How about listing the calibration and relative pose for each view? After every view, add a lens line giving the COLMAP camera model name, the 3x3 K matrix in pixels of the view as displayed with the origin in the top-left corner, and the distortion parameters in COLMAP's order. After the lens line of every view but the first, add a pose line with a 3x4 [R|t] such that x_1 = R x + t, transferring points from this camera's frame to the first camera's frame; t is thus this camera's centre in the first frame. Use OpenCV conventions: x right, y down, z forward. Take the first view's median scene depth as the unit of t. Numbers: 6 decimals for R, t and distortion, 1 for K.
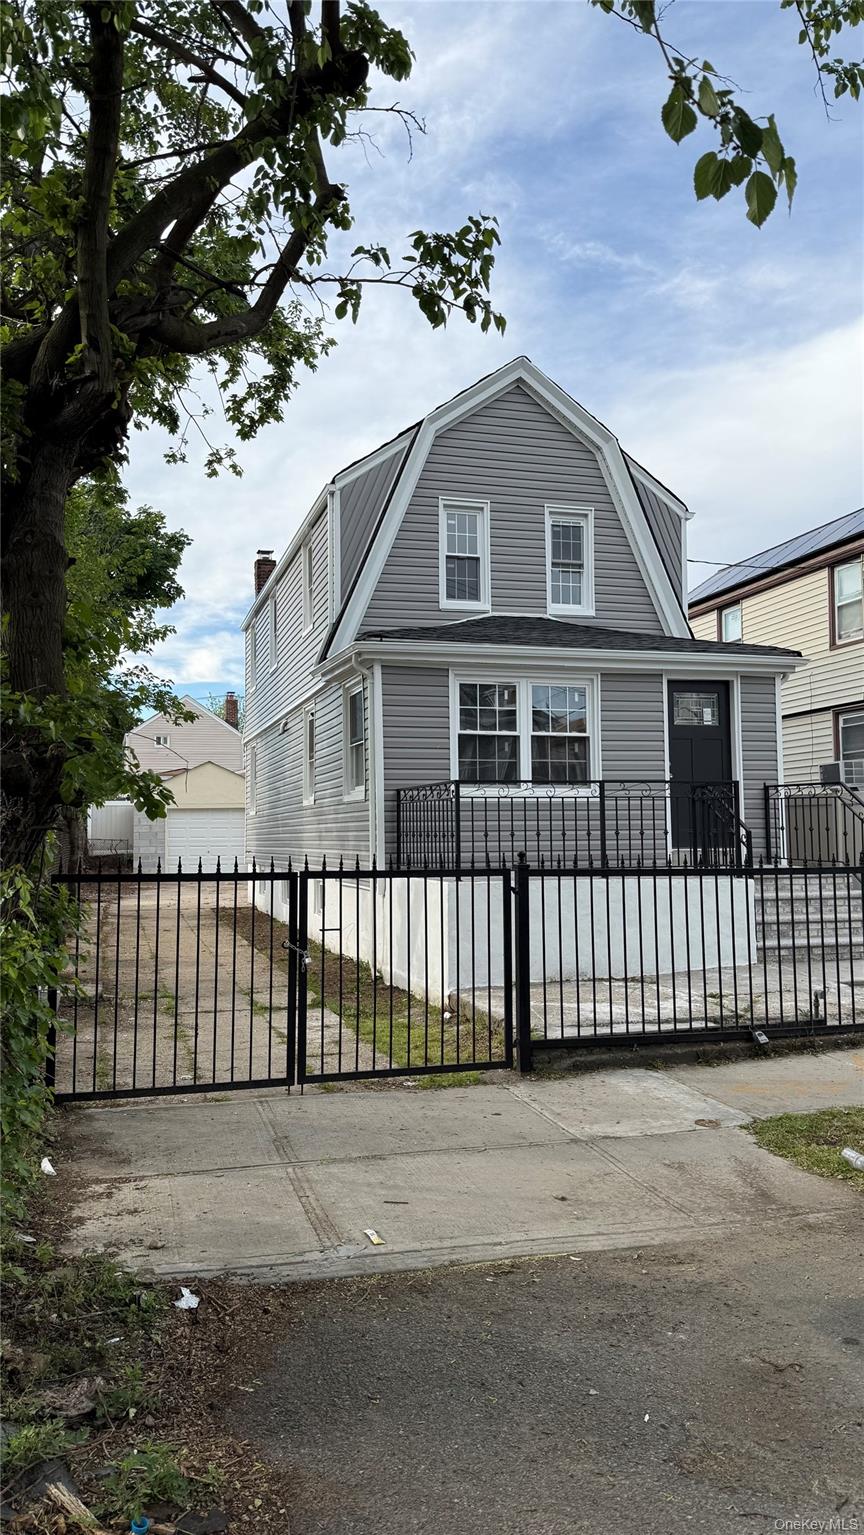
lens RADIAL K [[1046.0, 0, 432.0], [0, 1046.0, 767.5], [0, 0, 1]] dist [-0.001775, -0.000067]
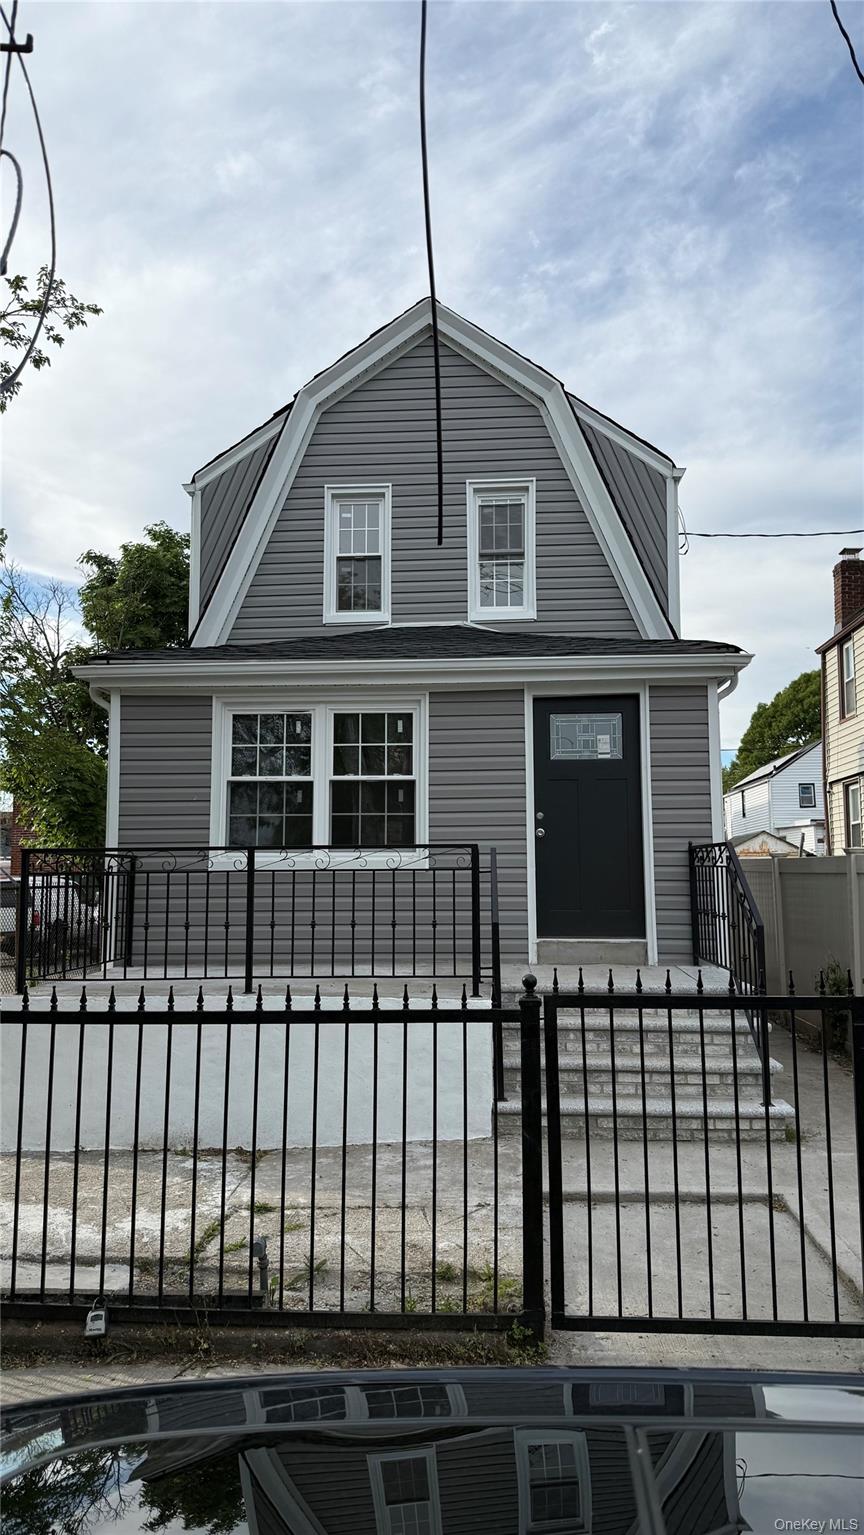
lens RADIAL K [[1067.4, 0, 432.0], [0, 1067.4, 767.5], [0, 0, 1]] dist [0.006442, -0.000450]
pose [[0.941336, -0.028907, -0.336231, 0.353208], [0.014081, 0.998821, -0.046452, -0.003429], [0.337178, 0.038992, 0.940633, 0.265412]]
